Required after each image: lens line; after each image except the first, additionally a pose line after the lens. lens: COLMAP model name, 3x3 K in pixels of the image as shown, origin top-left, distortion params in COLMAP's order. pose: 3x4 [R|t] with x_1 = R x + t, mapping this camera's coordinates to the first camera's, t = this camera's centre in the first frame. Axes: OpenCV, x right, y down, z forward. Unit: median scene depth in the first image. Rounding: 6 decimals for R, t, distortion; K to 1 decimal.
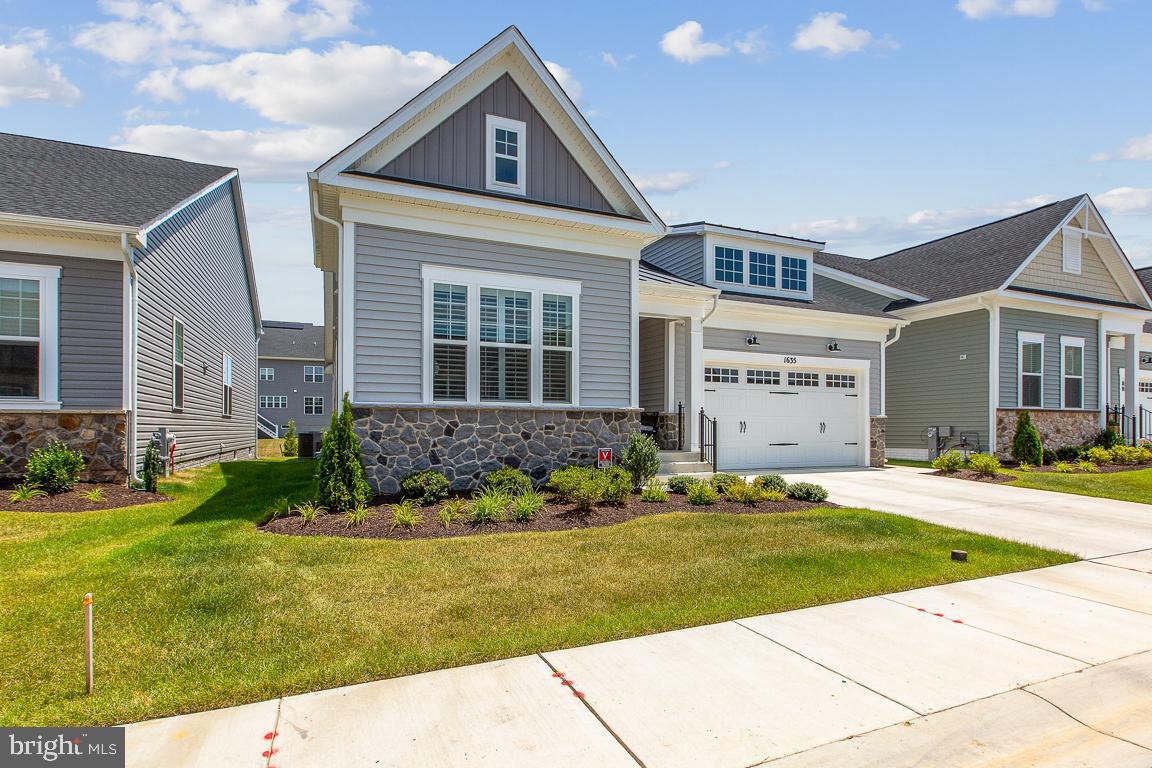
lens RADIAL K [[580.8, 0, 576.3], [0, 580.8, 427.0], [0, 0, 1]] dist [-0.000763, 0.000359]
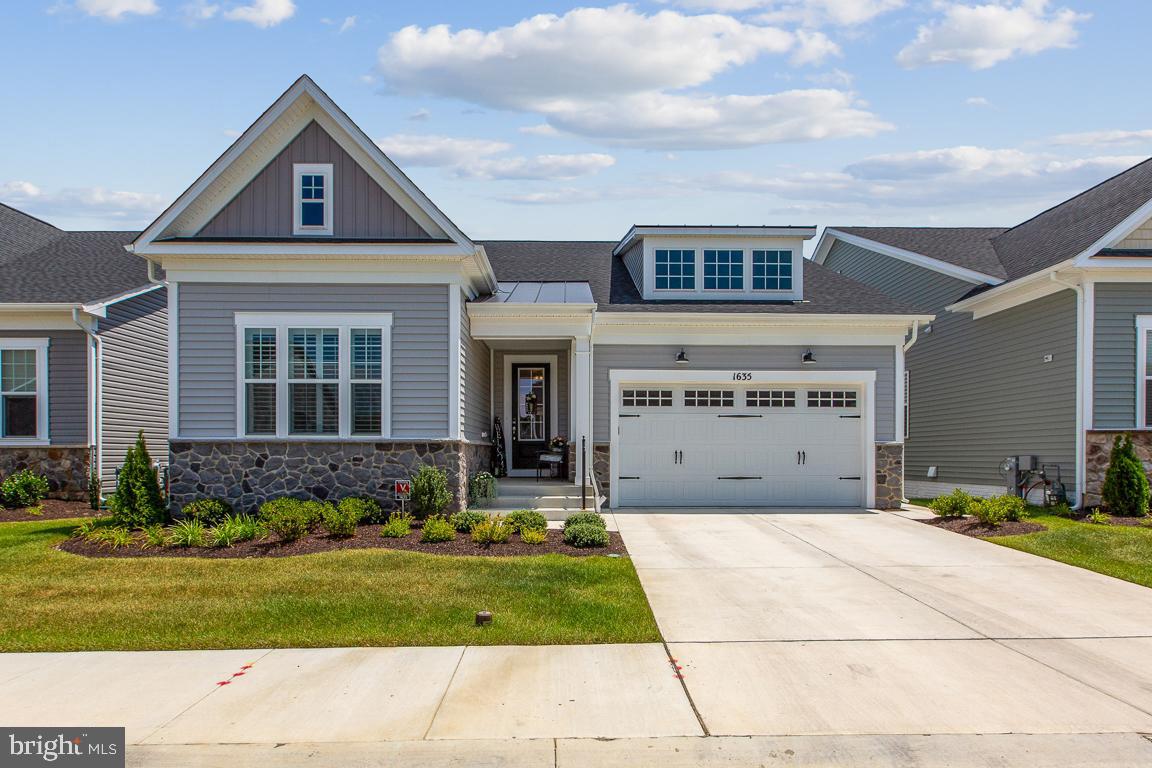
lens RADIAL K [[609.0, 0, 578.5], [0, 609.0, 457.6], [0, 0, 1]] dist [0.001174, -0.000152]
pose [[0.924263, 0.001680, -0.381752, 0.718736], [0.001686, 0.999963, 0.008481, -0.010552], [0.381752, -0.008483, 0.924226, 0.158640]]
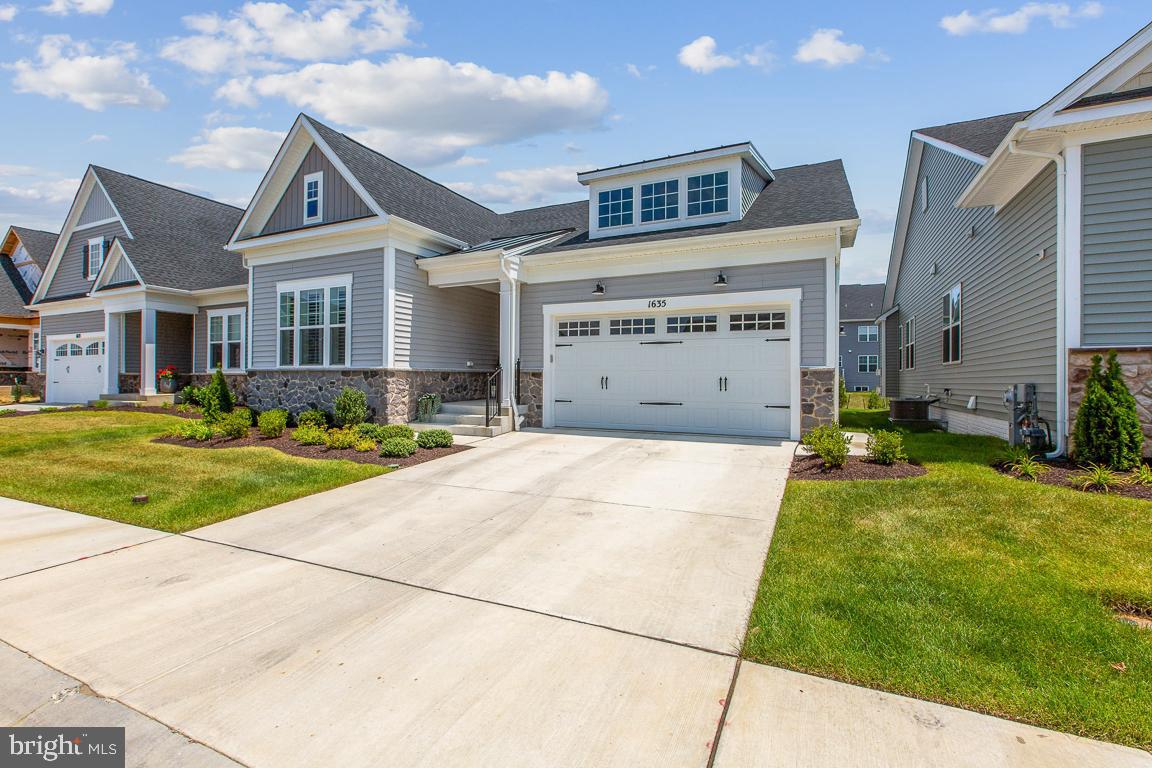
lens RADIAL K [[515.0, 0, 579.3], [0, 515.0, 373.6], [0, 0, 1]] dist [0.000363, 0.000032]
pose [[0.659713, -0.006990, -0.751485, 1.268534], [-0.000617, 0.999951, -0.009842, -0.009408], [0.751518, 0.006957, 0.659676, 0.627896]]
